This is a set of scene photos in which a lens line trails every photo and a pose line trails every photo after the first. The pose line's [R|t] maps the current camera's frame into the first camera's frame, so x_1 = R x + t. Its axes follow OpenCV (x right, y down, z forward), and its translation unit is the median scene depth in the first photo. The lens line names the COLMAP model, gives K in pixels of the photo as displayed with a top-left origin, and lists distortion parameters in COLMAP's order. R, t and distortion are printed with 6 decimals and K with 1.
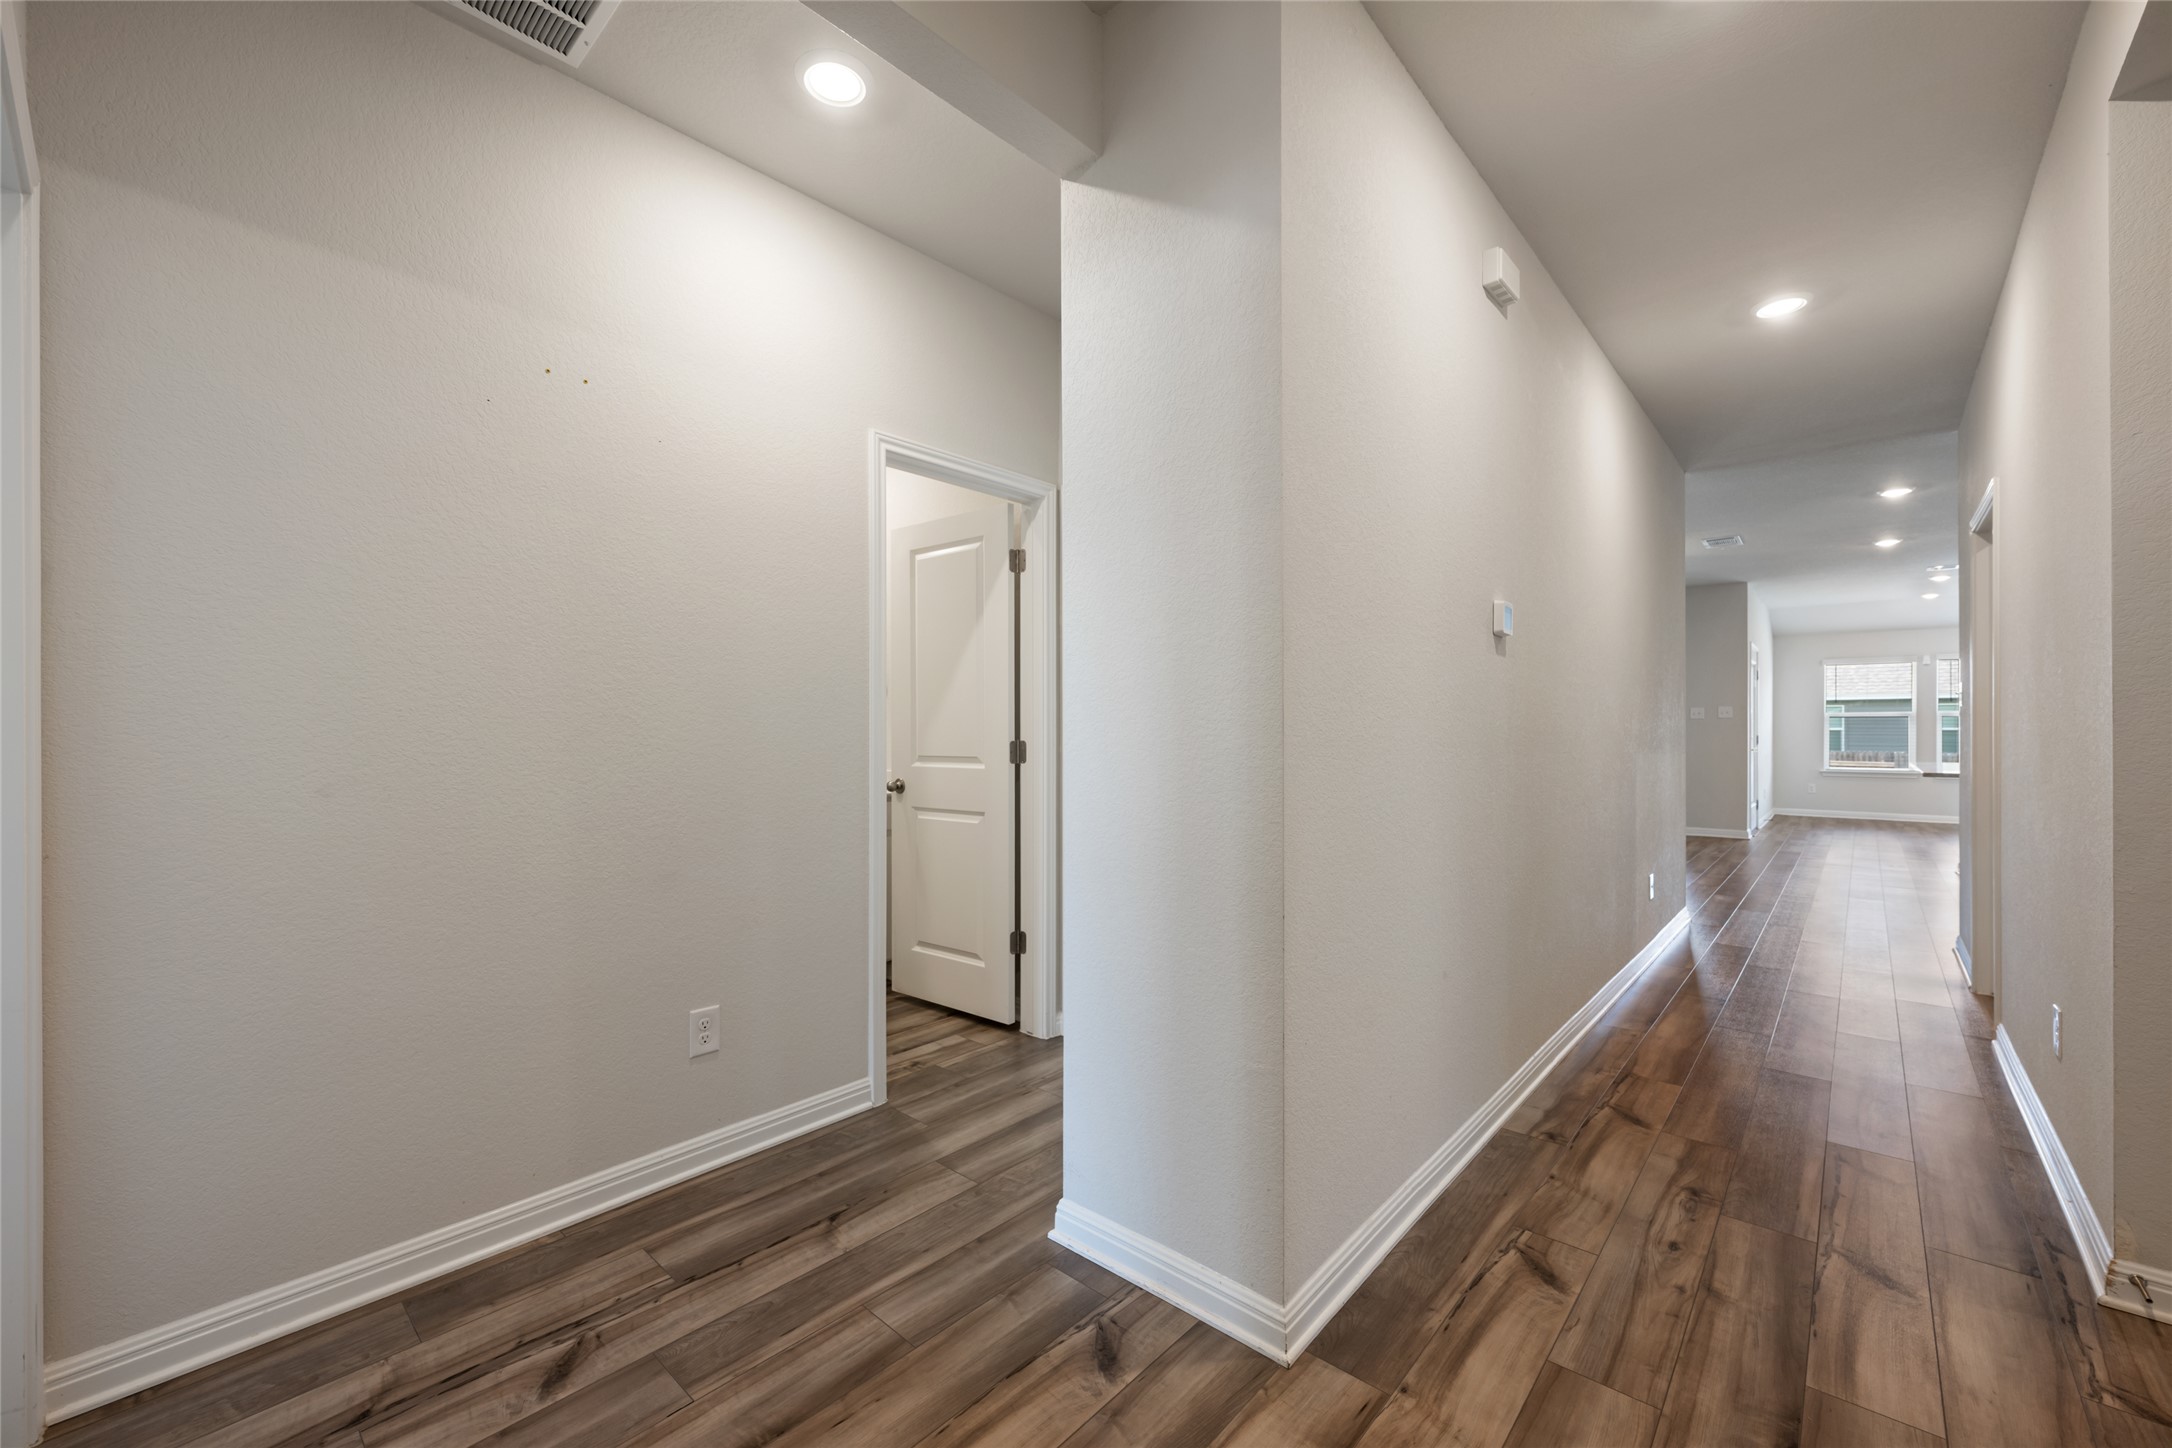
lens RADIAL K [[863.4, 0, 1101.3], [0, 863.4, 710.6], [0, 0, 1]] dist [-0.002398, 0.000681]
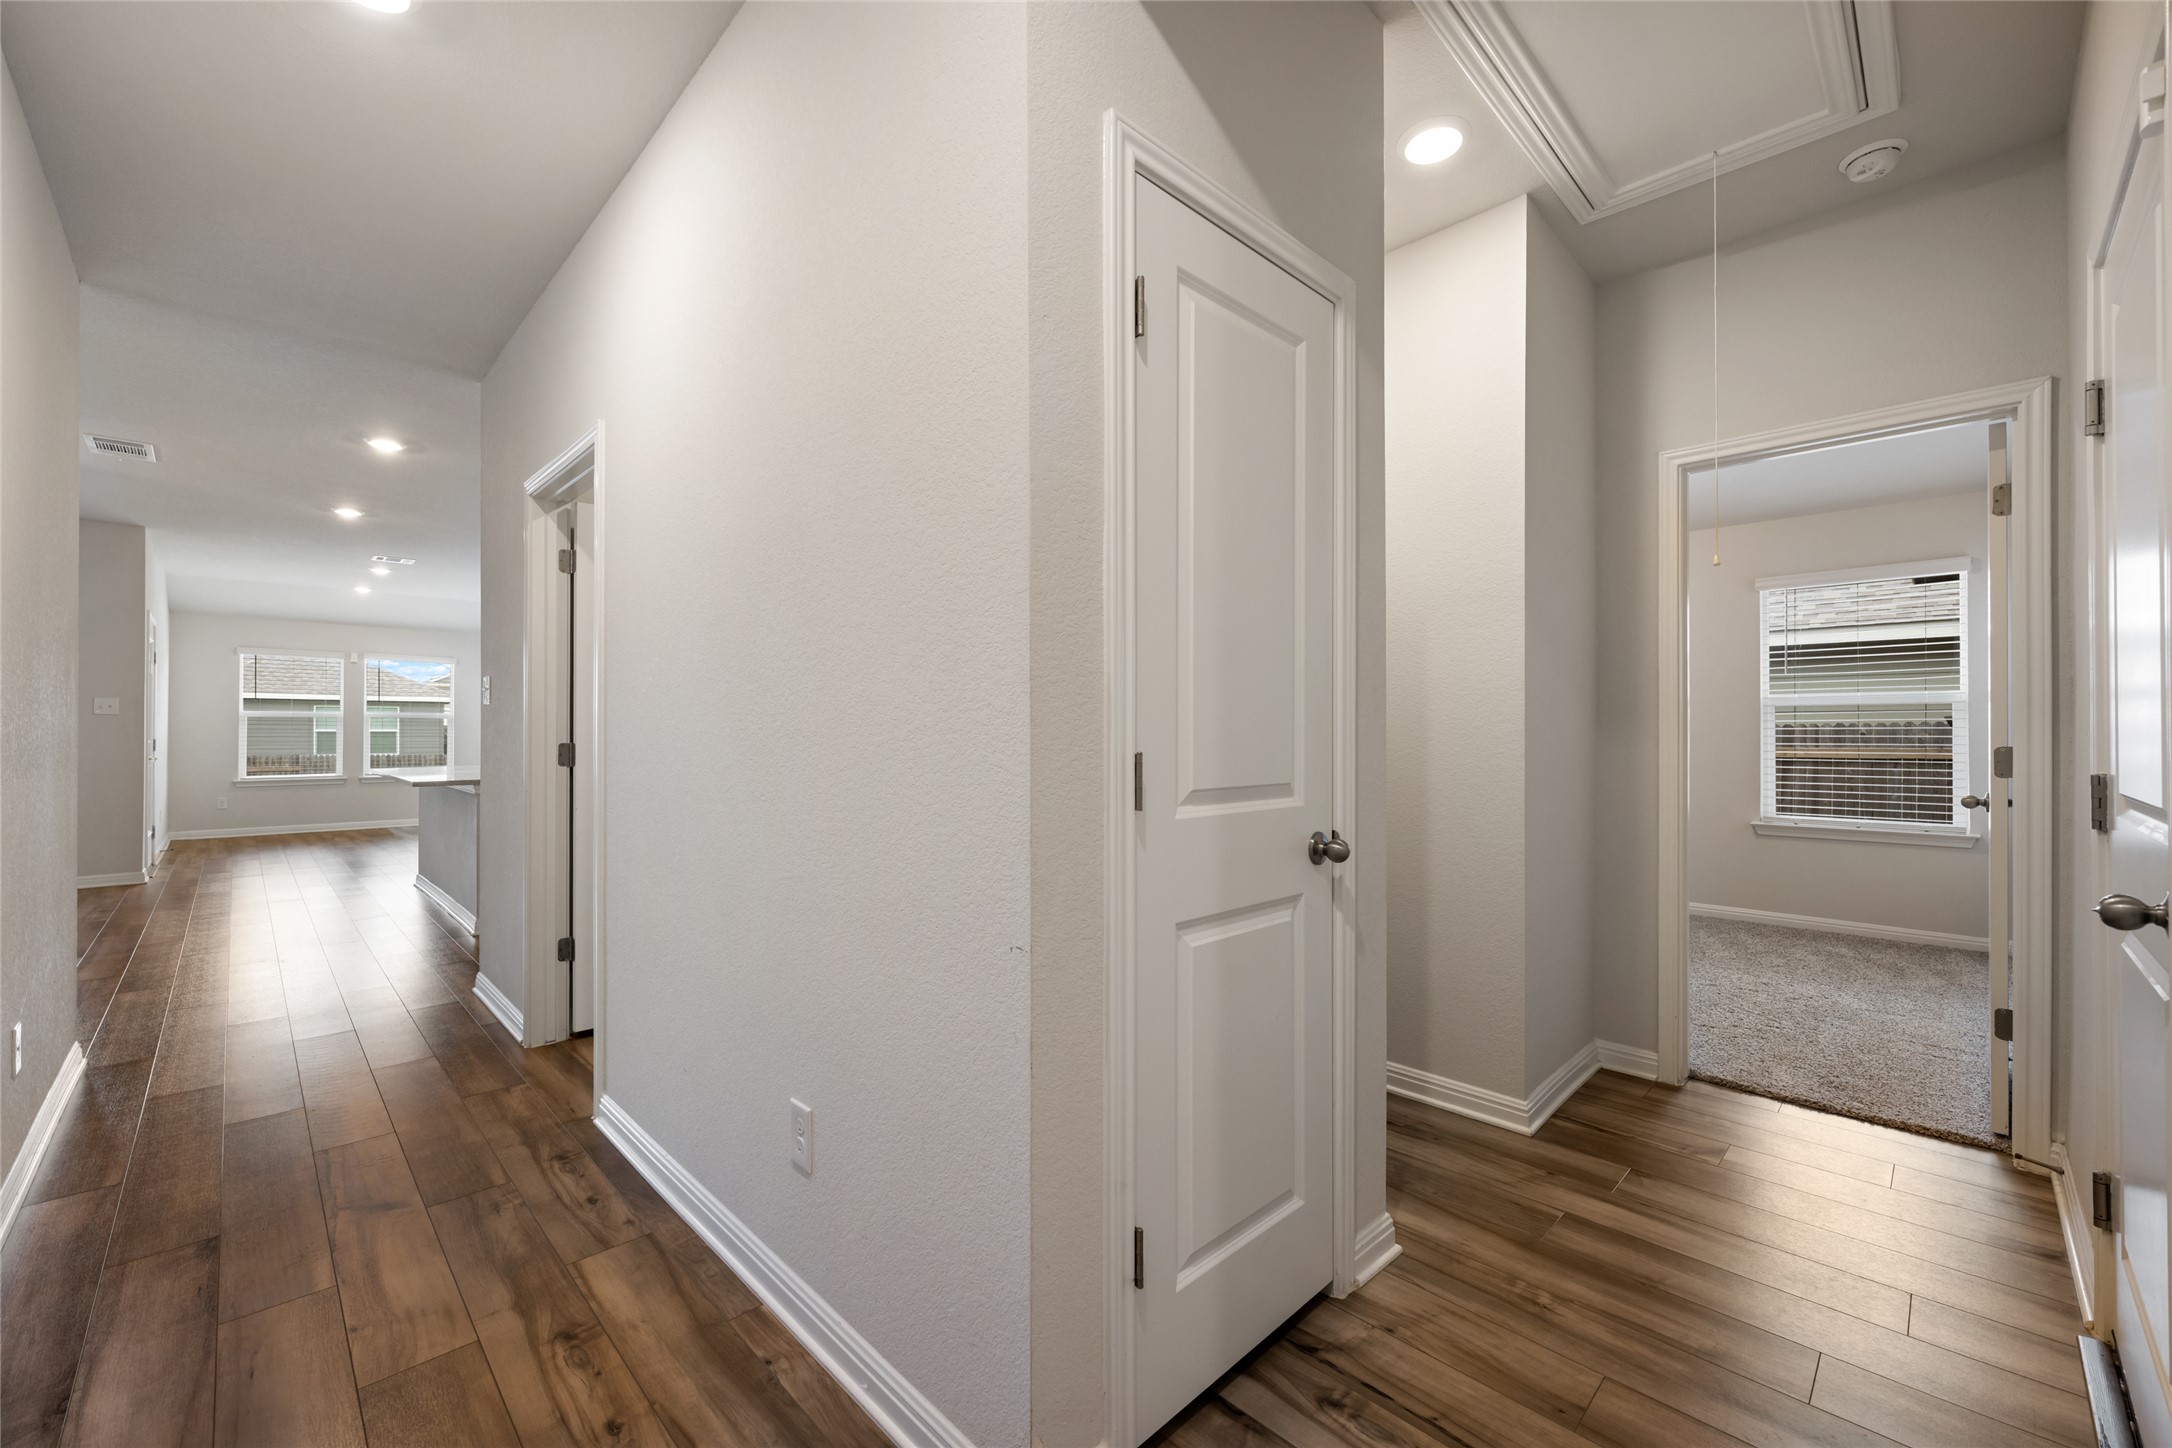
lens RADIAL K [[863.4, 0, 1079.8], [0, 863.4, 728.2], [0, 0, 1]] dist [-0.002398, 0.000681]
pose [[0.073986, 0.000067, 0.997259, 0.080226], [-0.018565, 0.999827, 0.001310, 0.003527], [-0.997087, -0.018611, 0.073974, 0.150686]]
